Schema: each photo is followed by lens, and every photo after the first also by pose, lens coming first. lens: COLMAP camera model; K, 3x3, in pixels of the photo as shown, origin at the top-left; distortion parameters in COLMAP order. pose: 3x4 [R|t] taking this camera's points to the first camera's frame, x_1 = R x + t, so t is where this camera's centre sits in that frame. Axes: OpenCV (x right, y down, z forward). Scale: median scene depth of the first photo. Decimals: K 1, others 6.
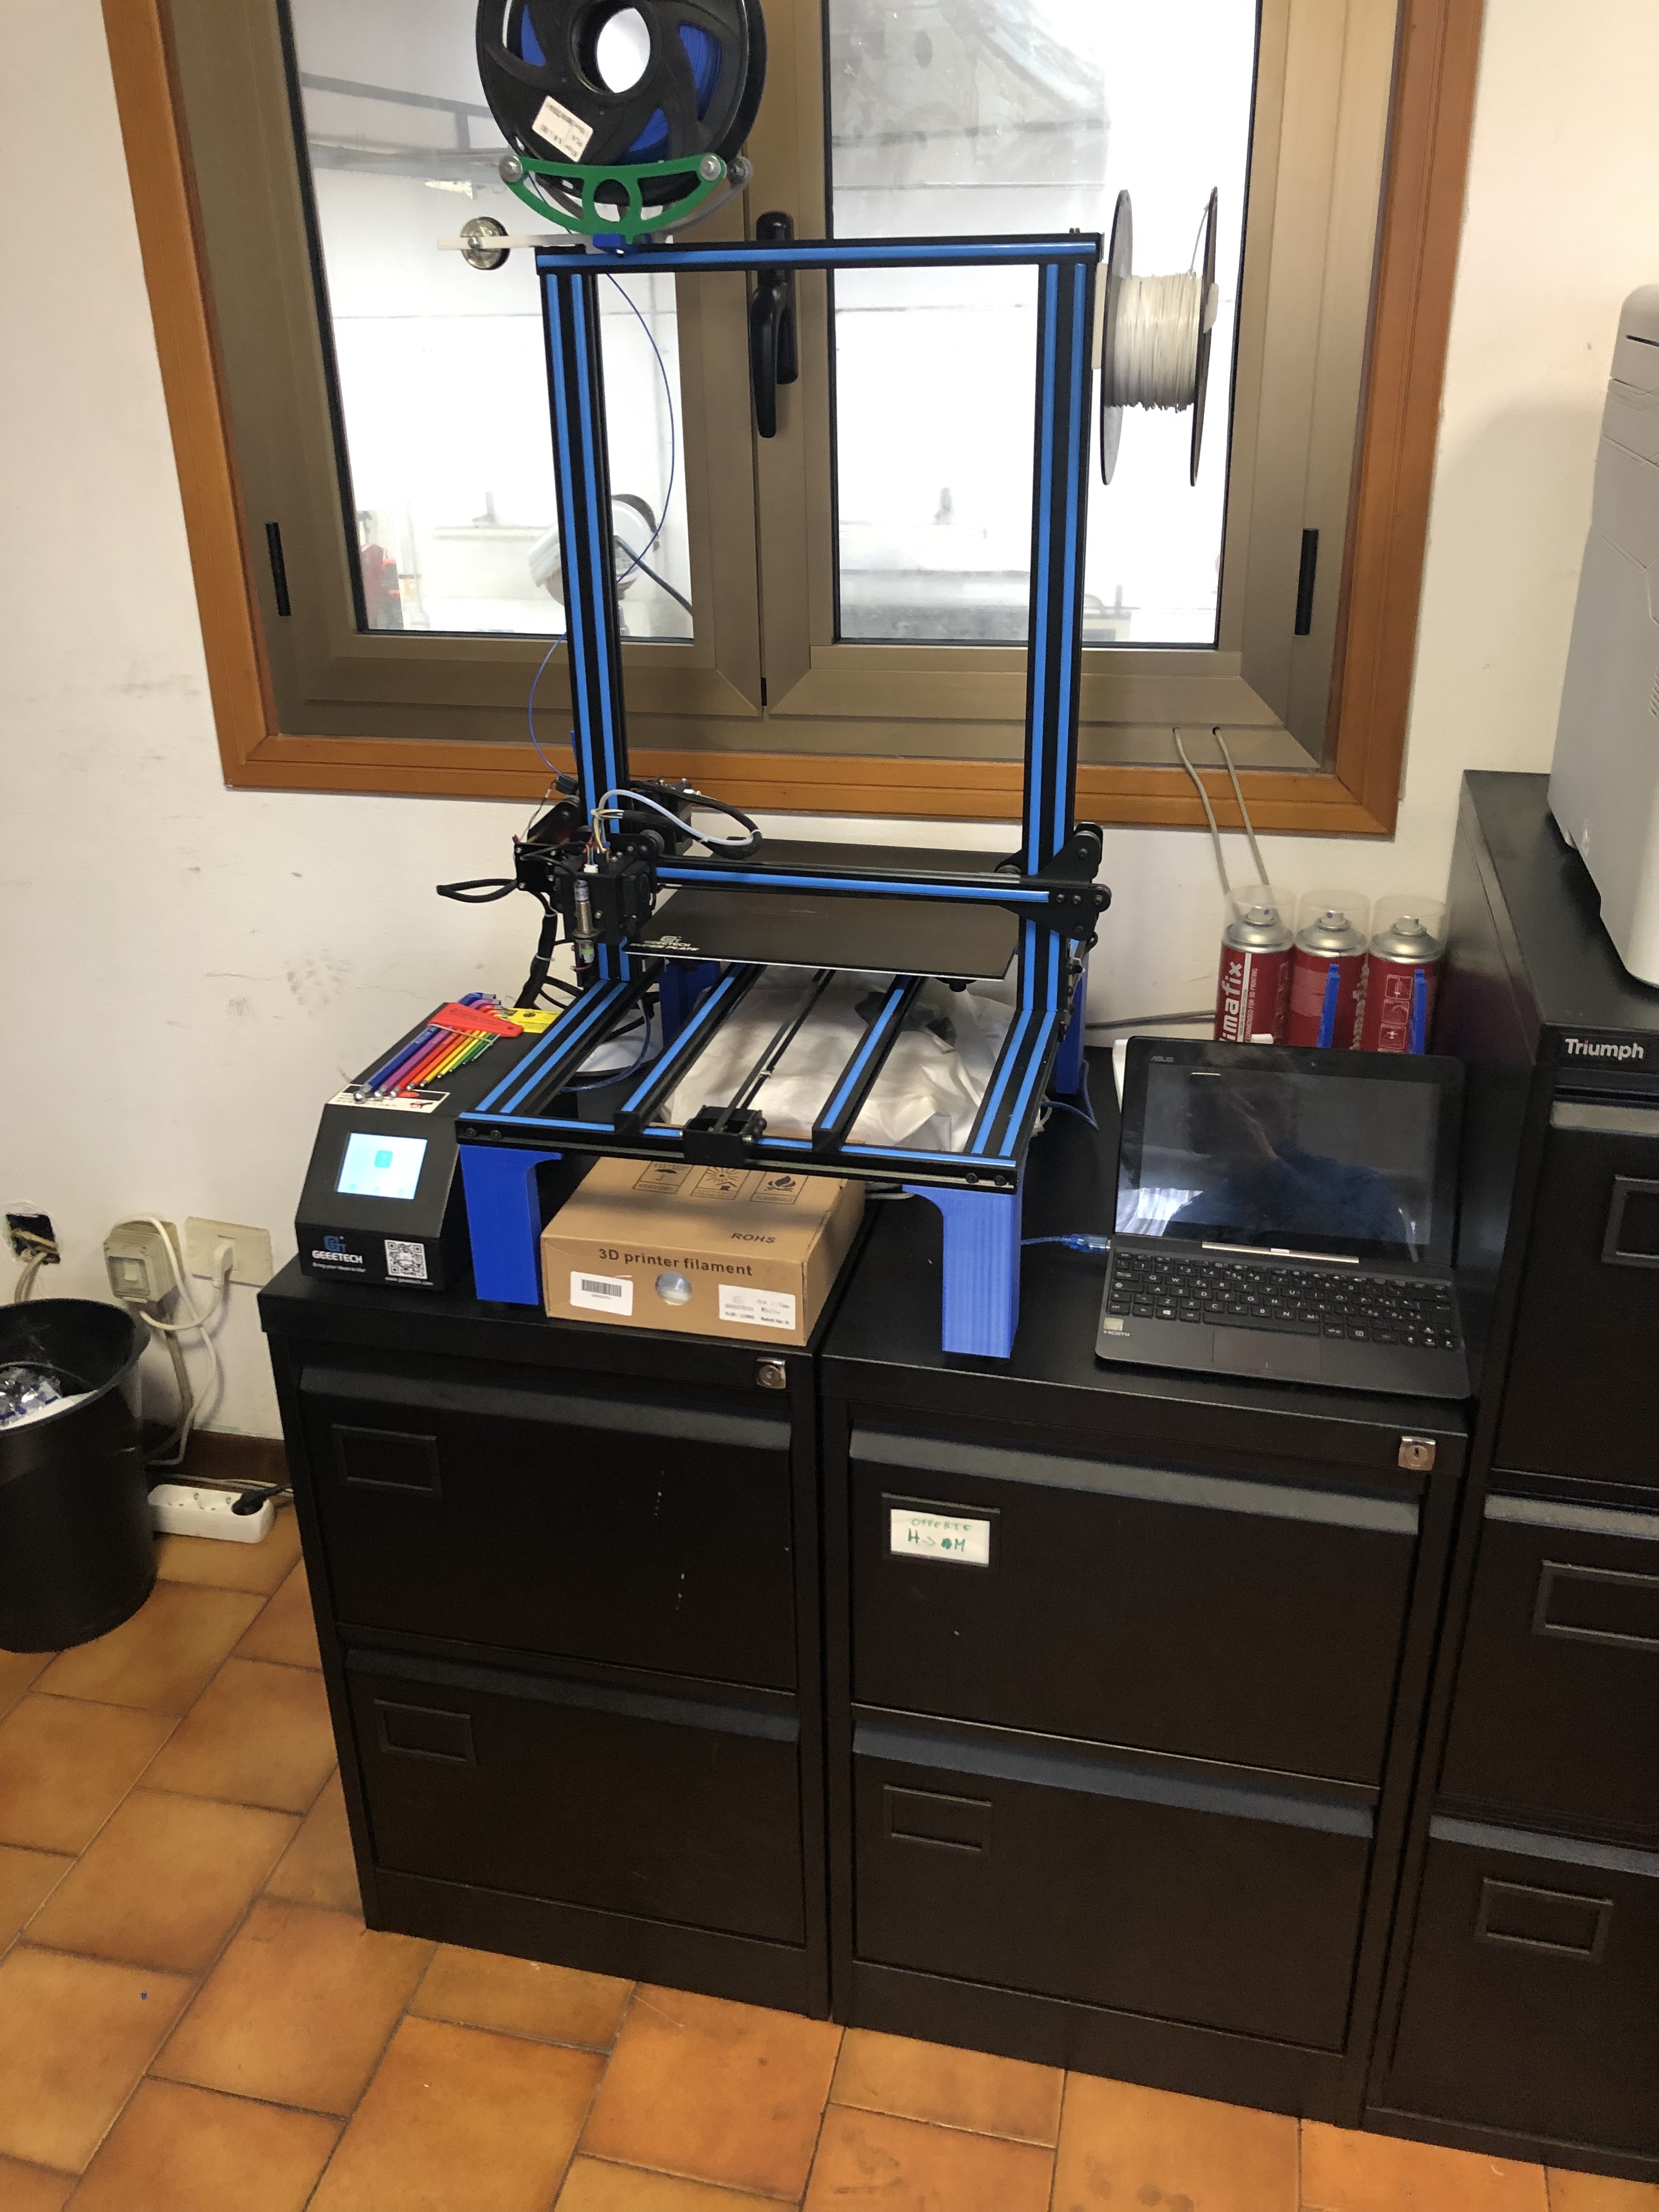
lens RADIAL K [[1808.8, 0, 840.0], [0, 1808.8, 1048.1], [0, 0, 1]] dist [0.226439, -0.557681]
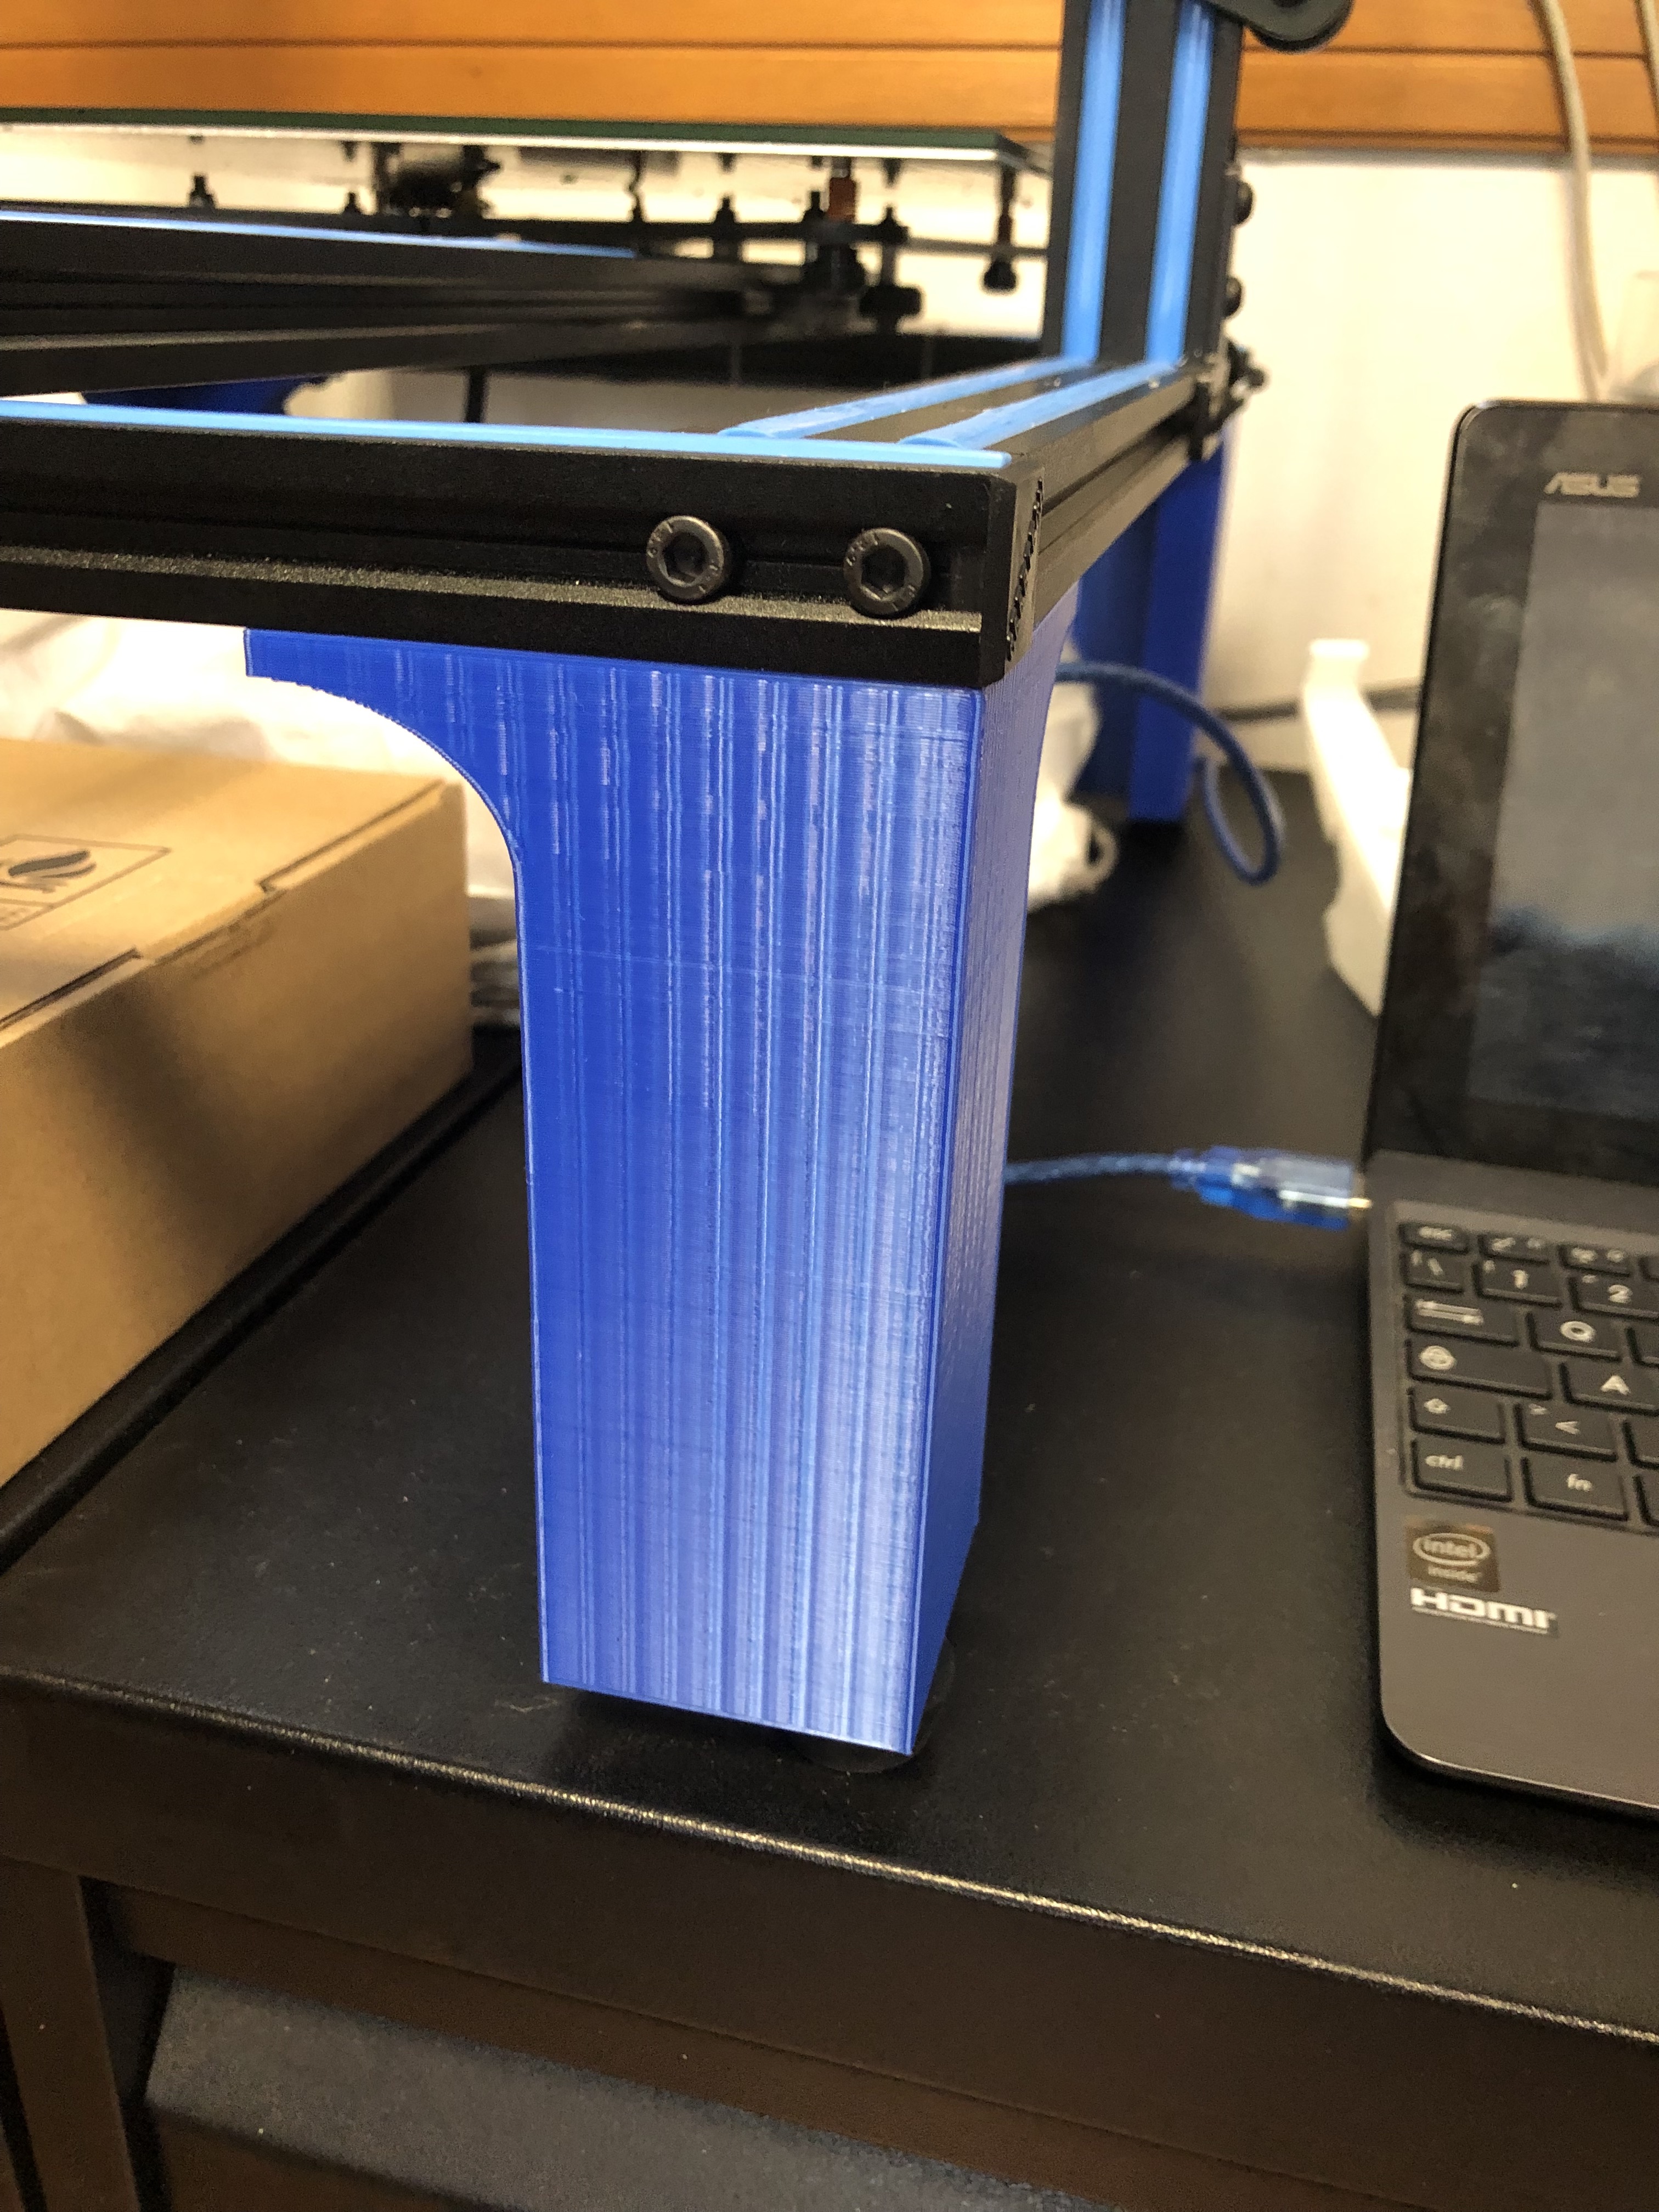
lens RADIAL K [[1853.9, 0, 825.2], [0, 1853.9, 1146.2], [0, 0, 1]] dist [-0.007238, -0.004656]
pose [[0.998627, 0.052373, -0.000570, 0.077673], [-0.052318, 0.997973, 0.036244, 0.100914], [0.002467, -0.036165, 0.999343, 0.782400]]
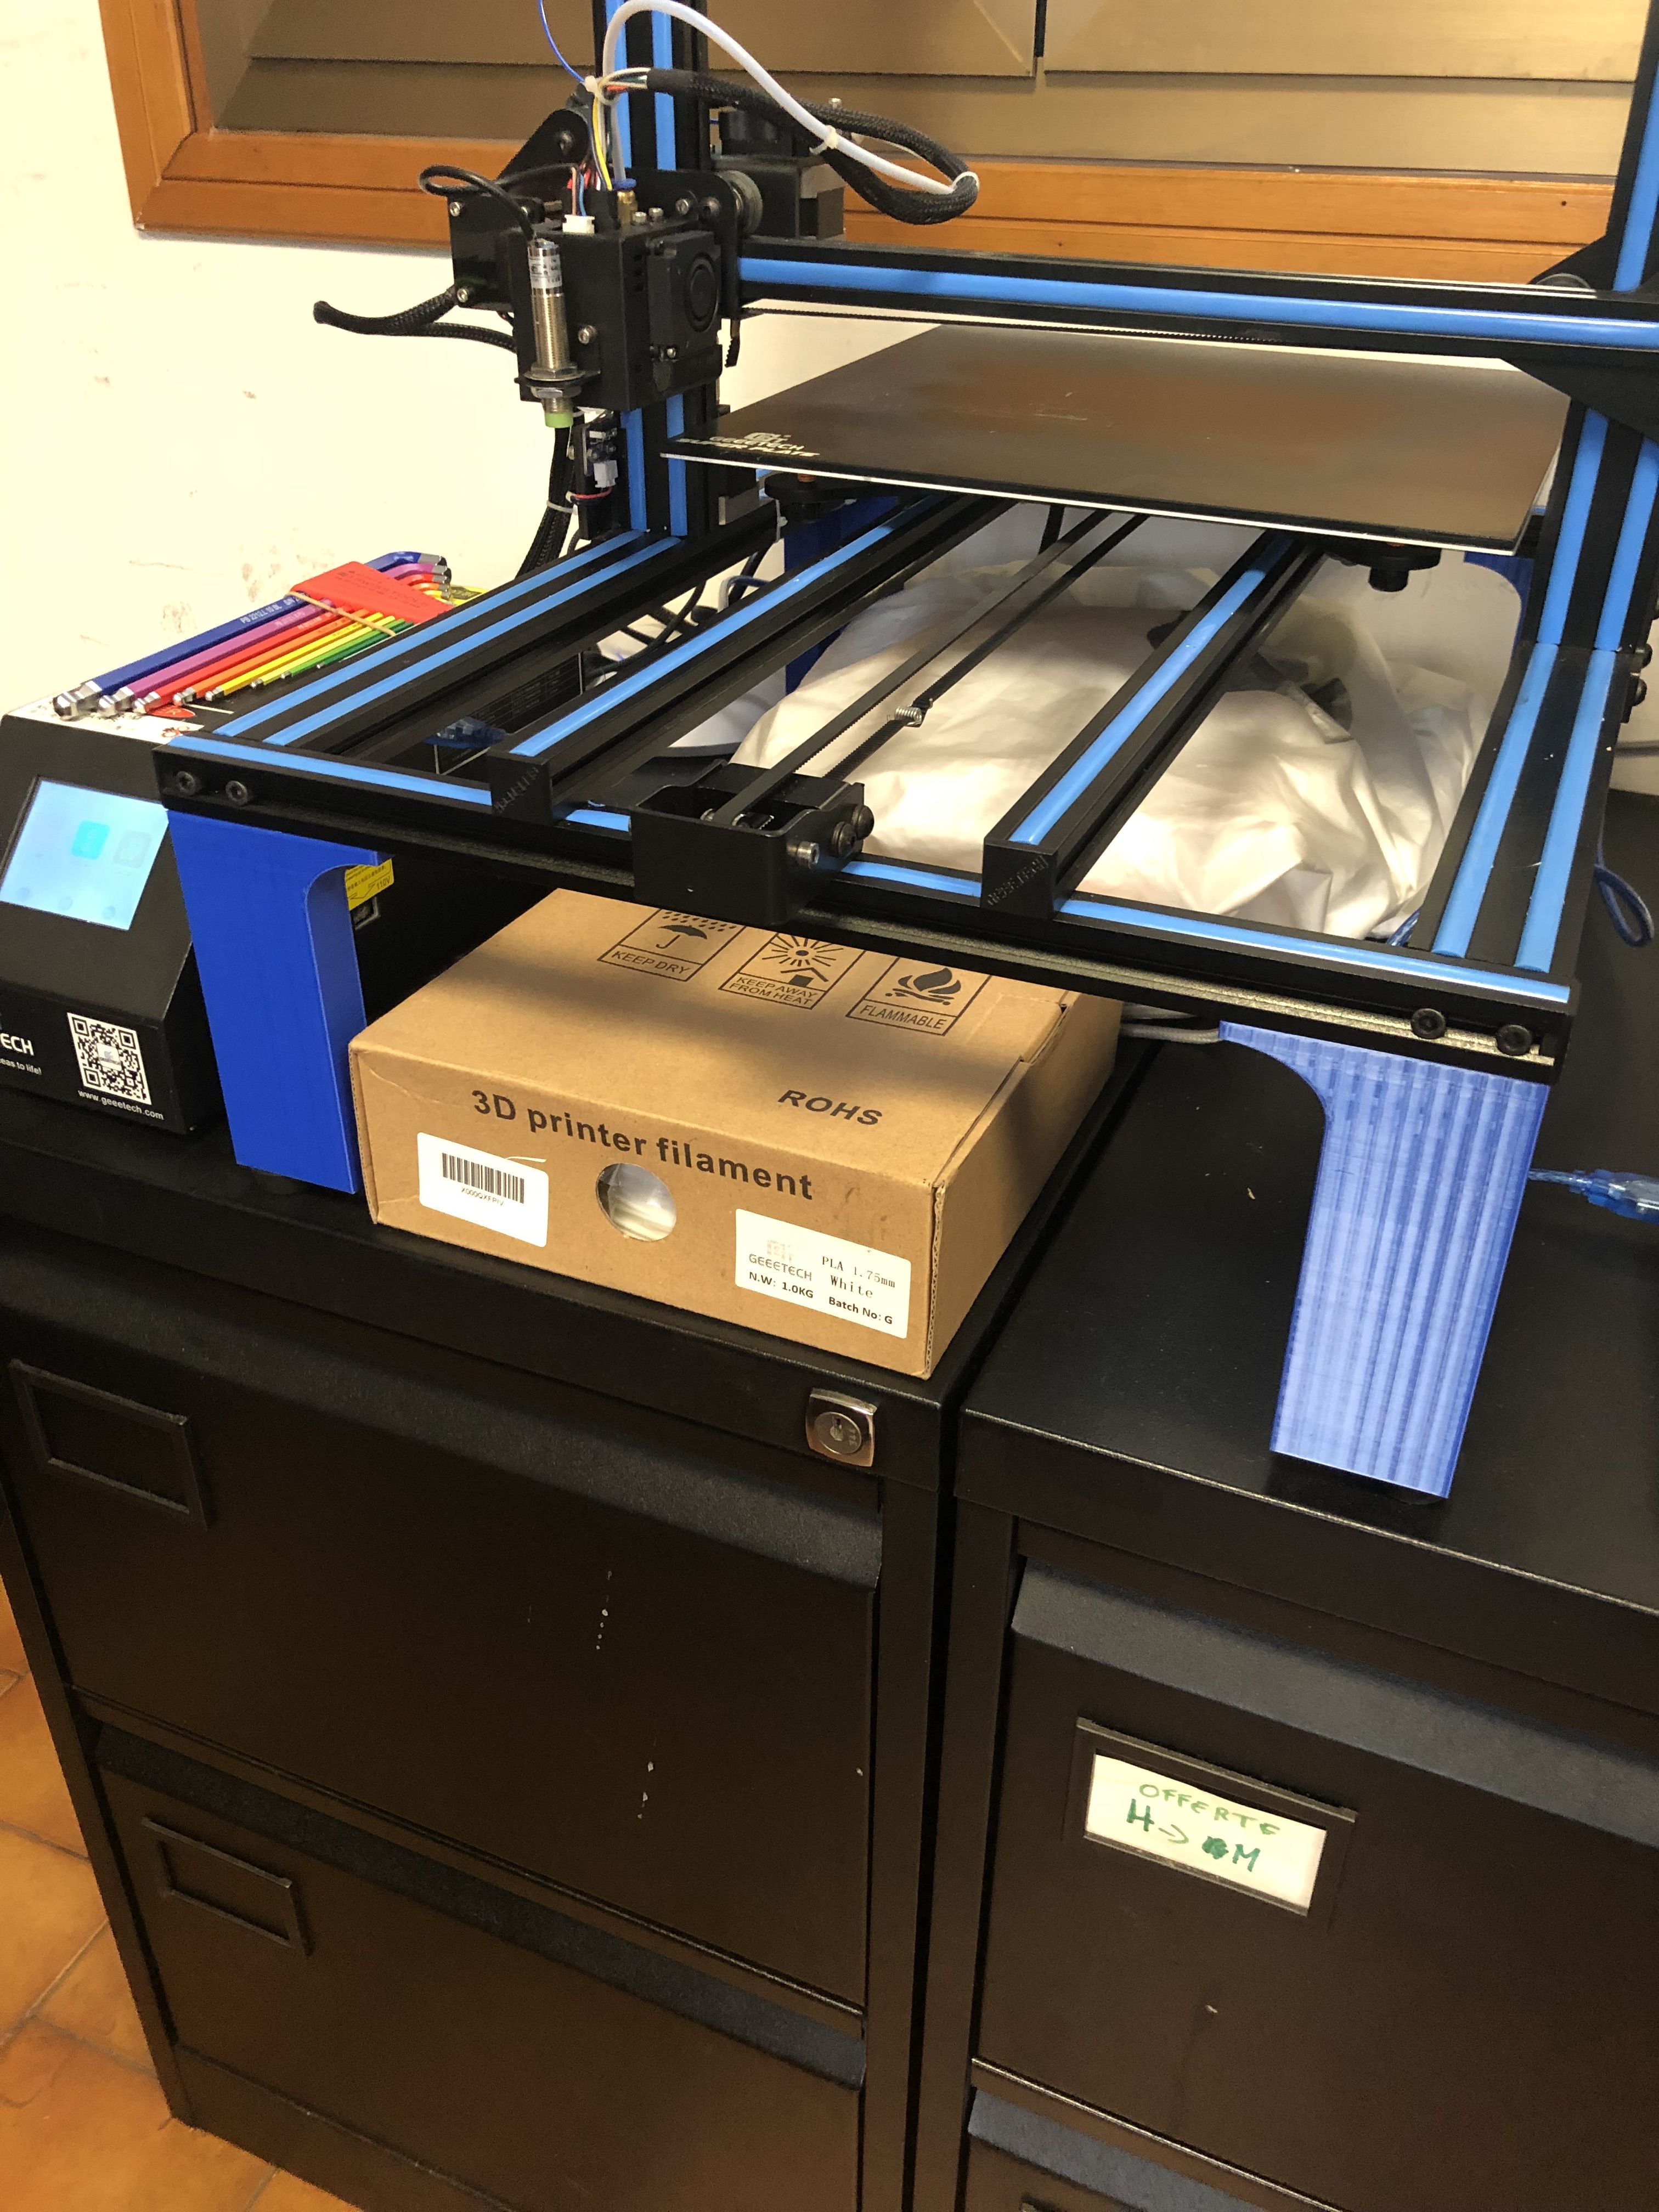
lens RADIAL K [[1827.1, 0, 829.5], [0, 1827.1, 1106.0], [0, 0, 1]] dist [0.063689, -0.095228]
pose [[0.983089, 0.112916, -0.144172, 0.011658], [-0.091130, 0.984526, 0.149682, 0.041270], [0.158842, -0.134012, 0.978167, 0.581027]]
